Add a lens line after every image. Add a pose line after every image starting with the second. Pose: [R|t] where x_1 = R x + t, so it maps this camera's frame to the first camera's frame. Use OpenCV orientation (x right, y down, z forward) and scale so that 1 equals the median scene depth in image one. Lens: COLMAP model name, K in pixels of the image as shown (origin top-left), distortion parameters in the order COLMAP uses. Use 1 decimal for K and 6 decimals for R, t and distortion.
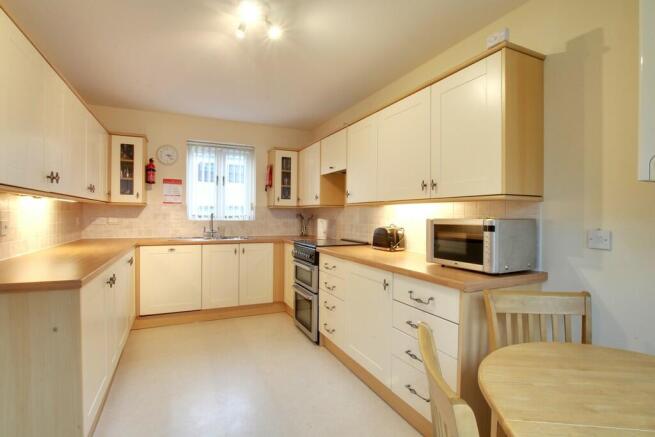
lens RADIAL K [[319.5, 0, 327.5], [0, 319.5, 218.5], [0, 0, 1]] dist [-0.001178, -0.000202]
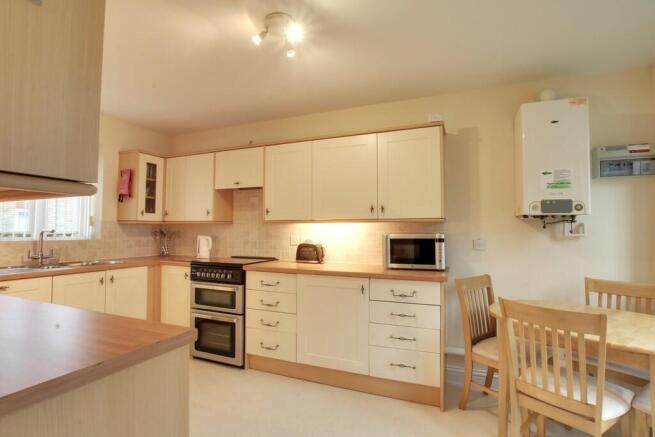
lens RADIAL K [[314.3, 0, 327.5], [0, 314.3, 218.5], [0, 0, 1]] dist [-0.003239, -0.000277]
pose [[0.755624, 0.019177, 0.654725, -0.402318], [0.011991, 0.998999, -0.043100, -0.006673], [-0.654896, 0.040419, 0.754637, 0.099173]]
